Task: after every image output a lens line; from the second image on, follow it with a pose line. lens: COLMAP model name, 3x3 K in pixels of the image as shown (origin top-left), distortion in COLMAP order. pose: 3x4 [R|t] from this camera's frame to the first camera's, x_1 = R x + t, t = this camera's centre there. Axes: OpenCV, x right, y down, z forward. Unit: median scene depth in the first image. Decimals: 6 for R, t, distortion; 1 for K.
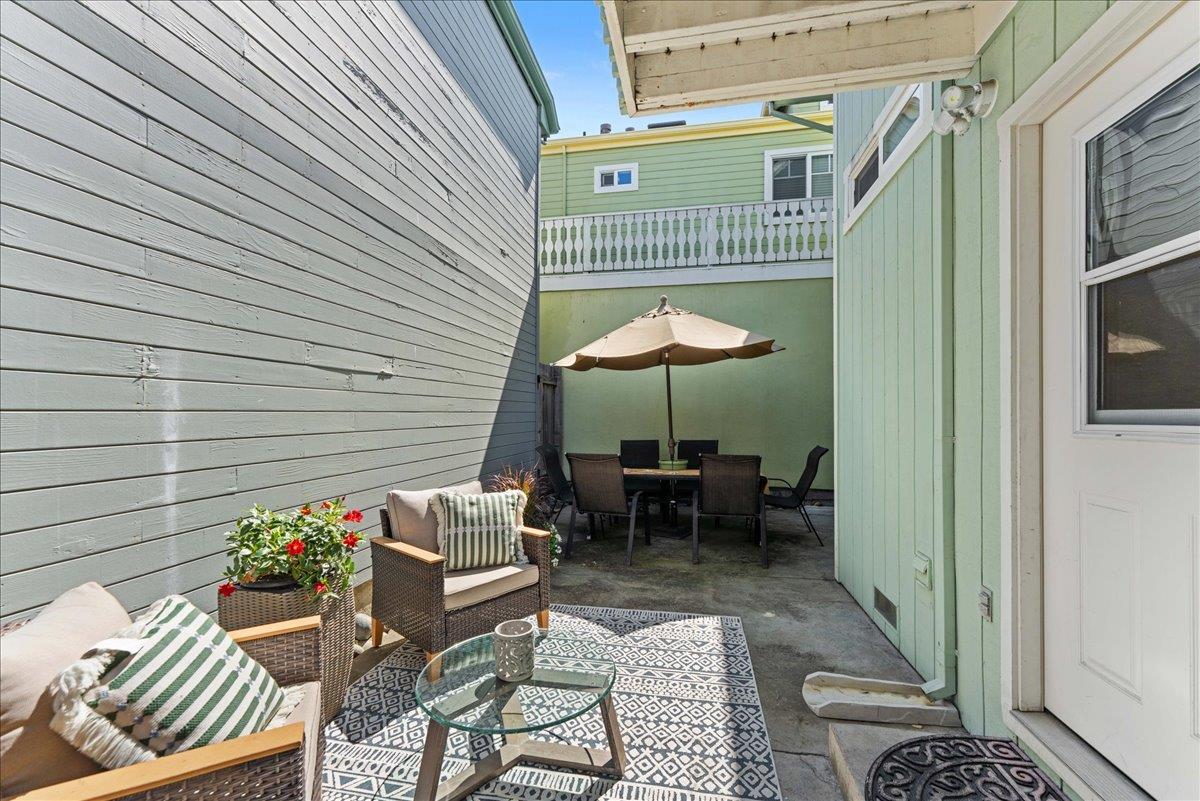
lens RADIAL K [[492.6, 0, 602.6], [0, 492.6, 414.0], [0, 0, 1]] dist [0.000431, 0.000046]
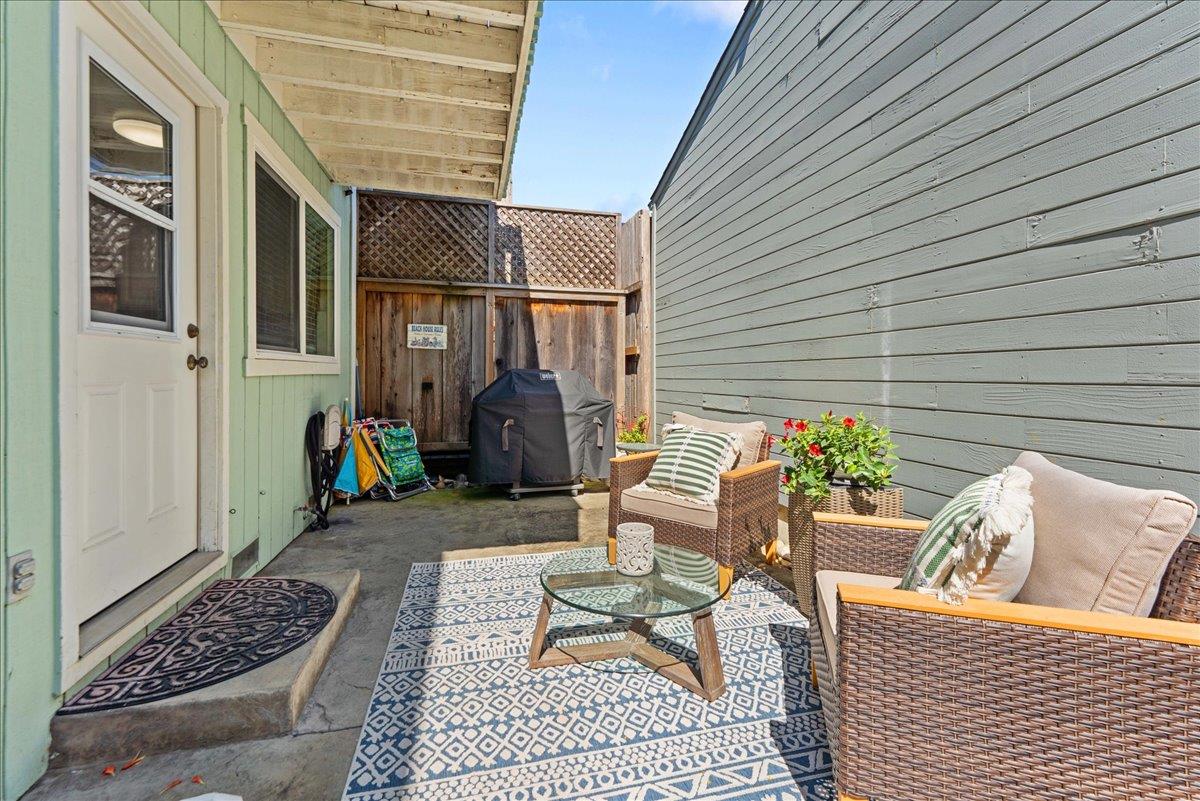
lens RADIAL K [[525.1, 0, 597.5], [0, 525.1, 369.7], [0, 0, 1]] dist [-0.000870, -0.000032]
pose [[-0.910977, -0.005158, -0.412425, 0.324079], [-0.000166, 0.999926, -0.012139, 0.100418], [0.412457, -0.010990, -0.910911, 1.803621]]
